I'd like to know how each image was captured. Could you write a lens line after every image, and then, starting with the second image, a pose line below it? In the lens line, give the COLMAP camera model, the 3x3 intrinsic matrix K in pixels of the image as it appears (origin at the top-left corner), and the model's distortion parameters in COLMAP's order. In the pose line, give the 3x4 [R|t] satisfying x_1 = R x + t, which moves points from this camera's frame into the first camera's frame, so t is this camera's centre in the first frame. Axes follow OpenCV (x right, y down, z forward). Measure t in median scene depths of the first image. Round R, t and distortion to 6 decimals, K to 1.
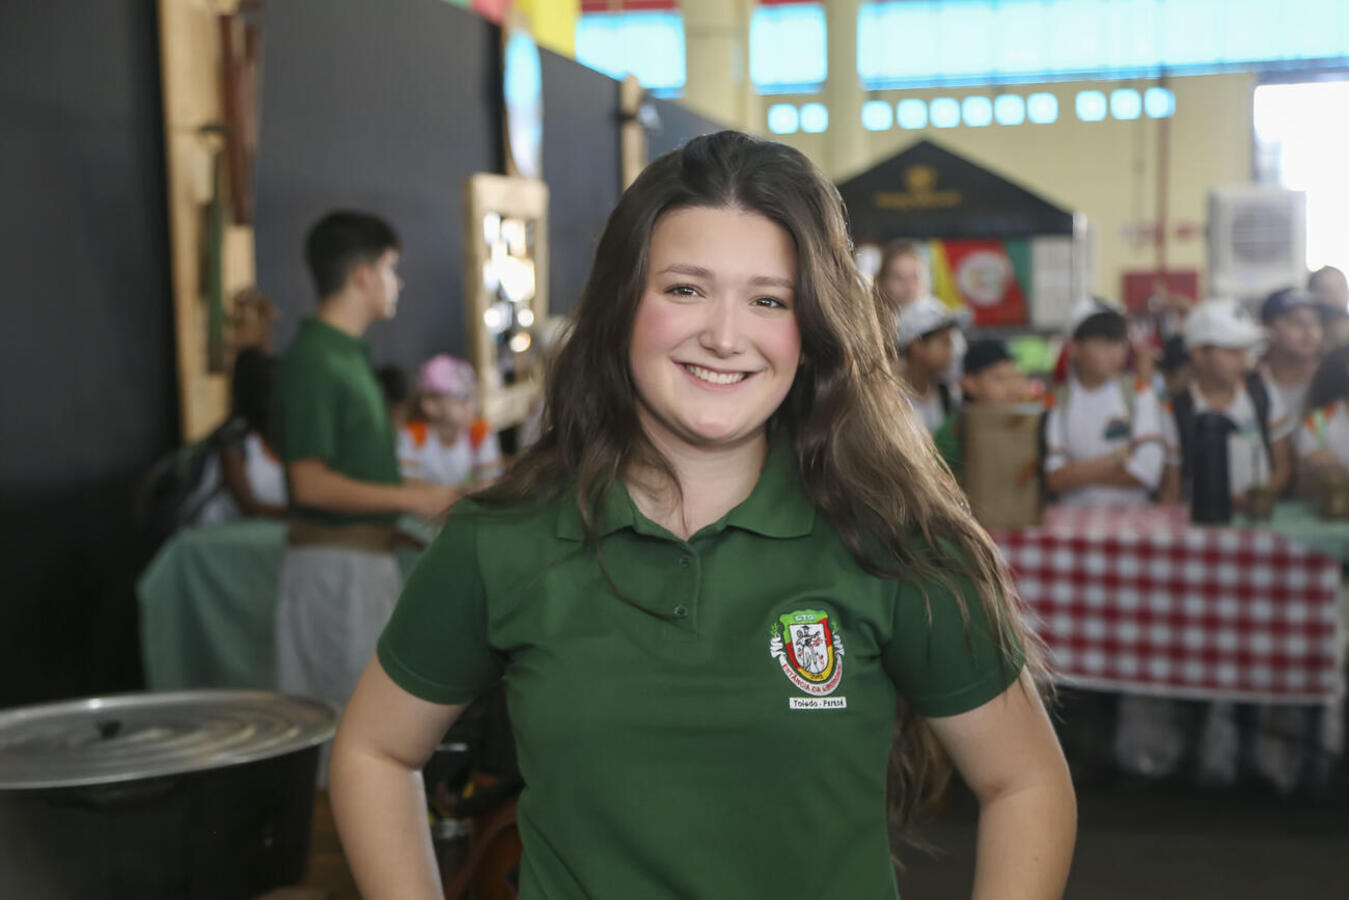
lens RADIAL K [[2268.1, 0, 674.5], [0, 2268.1, 450.0], [0, 0, 1]] dist [0.017314, 0.030202]
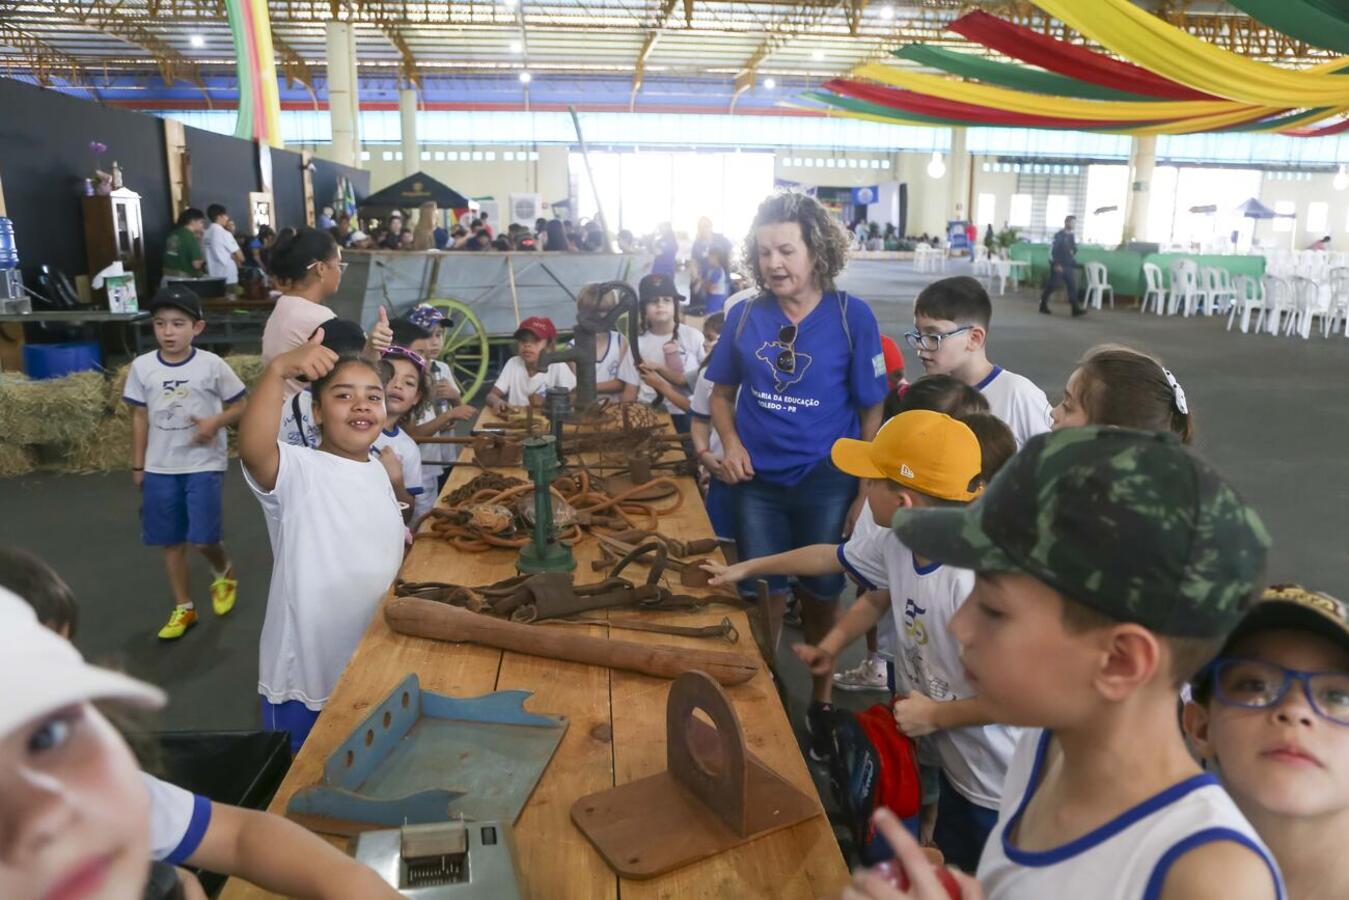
lens RADIAL K [[949.6, 0, 674.5], [0, 949.6, 450.0], [0, 0, 1]] dist [-0.000005, -0.000179]
pose [[0.952089, -0.022615, 0.304984, 0.058661], [-0.027741, 0.986765, 0.159769, 0.020358], [-0.304561, -0.160575, 0.938860, -0.489057]]
